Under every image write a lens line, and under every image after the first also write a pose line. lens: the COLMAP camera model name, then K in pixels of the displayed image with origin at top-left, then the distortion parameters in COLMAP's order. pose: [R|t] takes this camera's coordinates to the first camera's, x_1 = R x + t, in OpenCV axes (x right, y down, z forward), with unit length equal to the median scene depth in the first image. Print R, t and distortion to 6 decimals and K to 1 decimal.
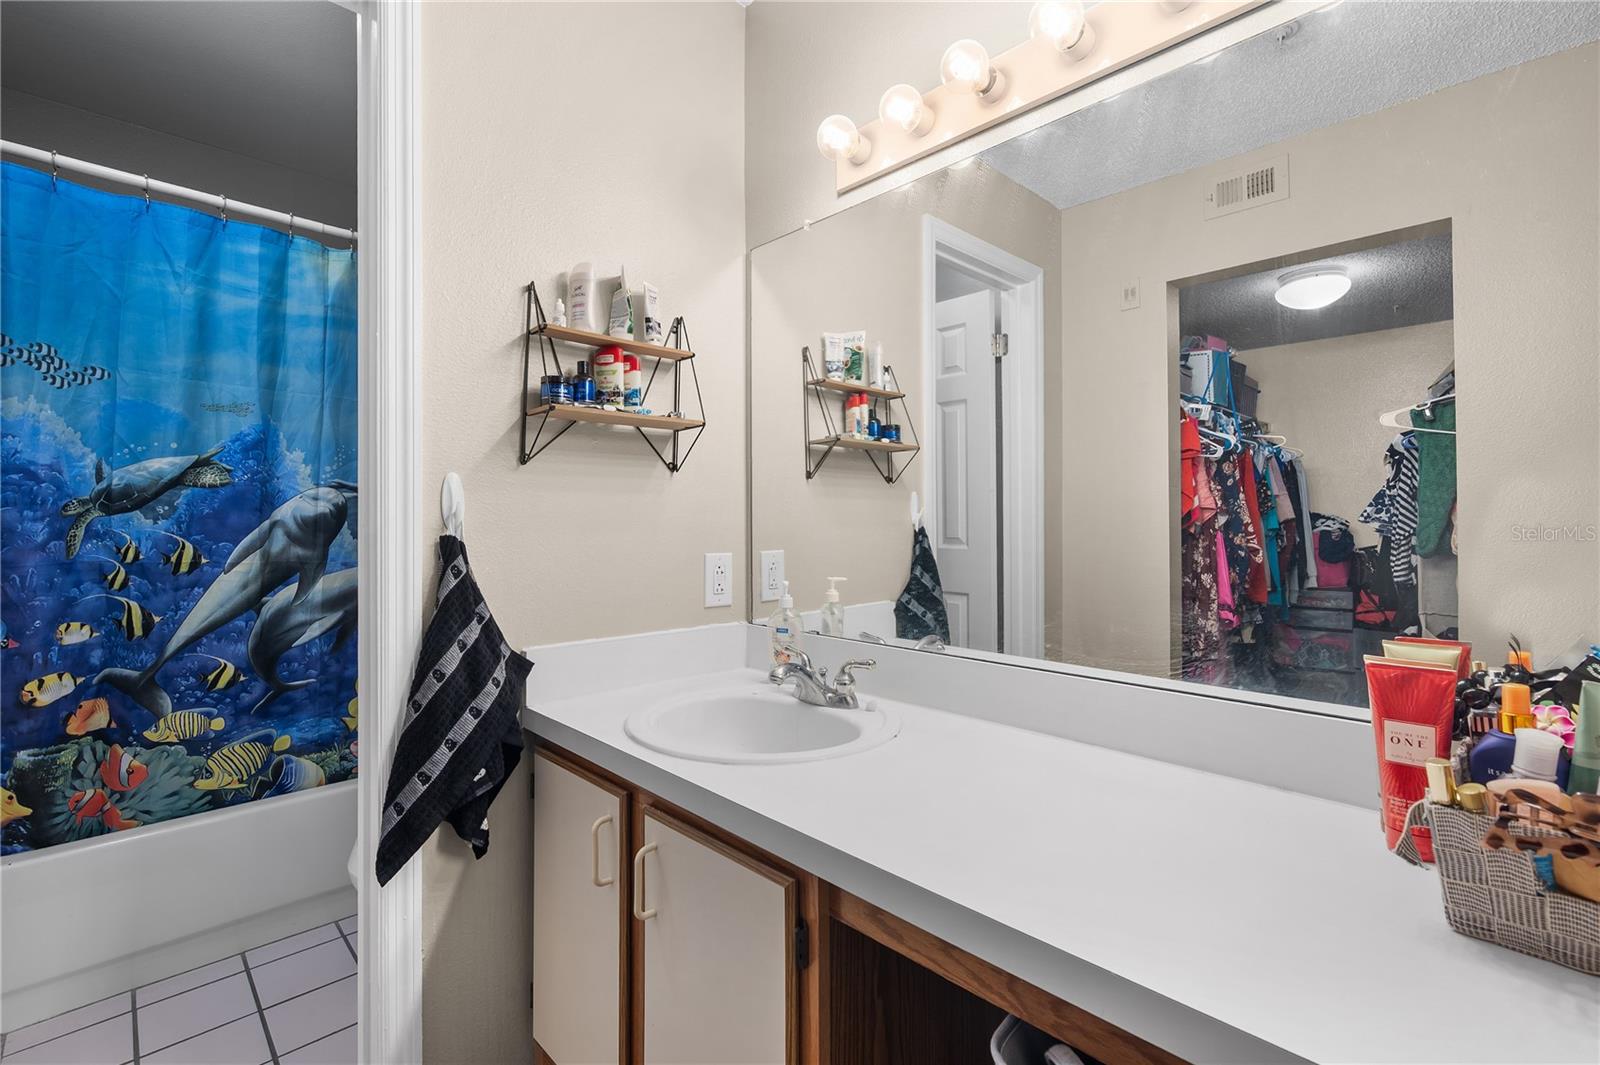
lens RADIAL K [[715.3, 0, 801.8], [0, 715.3, 520.5], [0, 0, 1]] dist [0.001467, -0.005003]
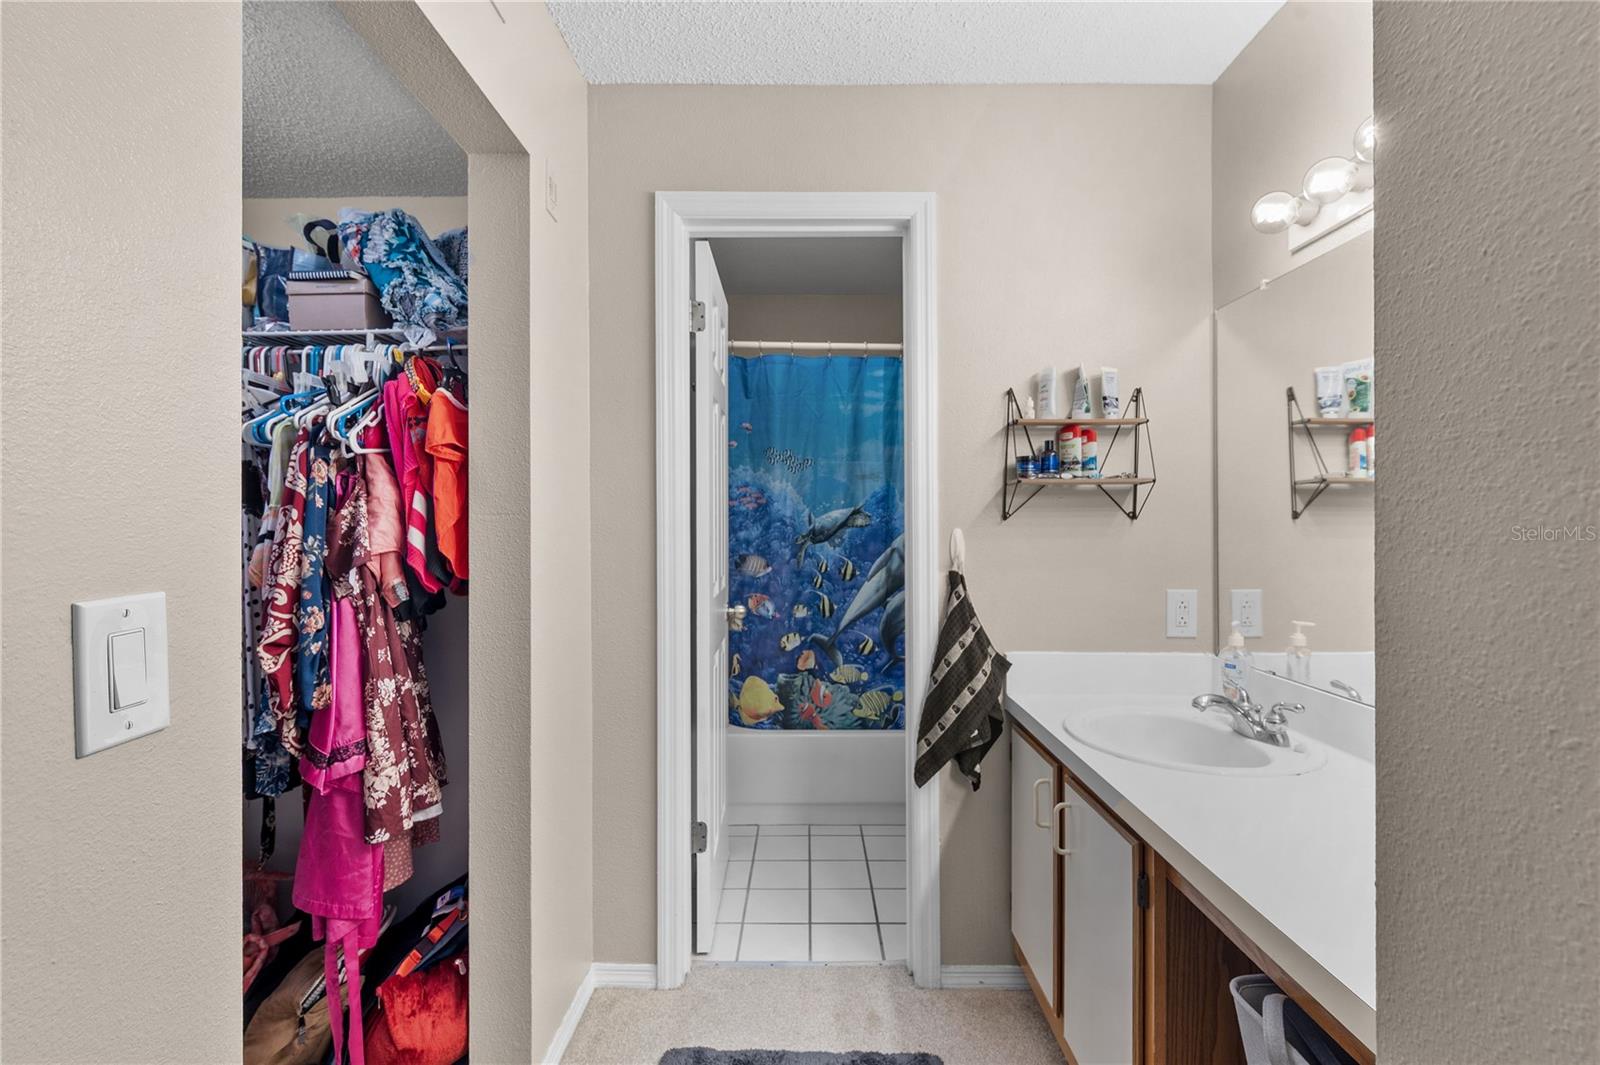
lens RADIAL K [[717.0, 0, 800.0], [0, 717.0, 532.5], [0, 0, 1]] dist [-0.055238, -0.000034]
pose [[0.664221, 0.006043, -0.747512, 0.295751], [-0.000249, 0.999969, 0.007862, -0.050085], [0.747536, -0.005036, 0.664202, -0.171857]]
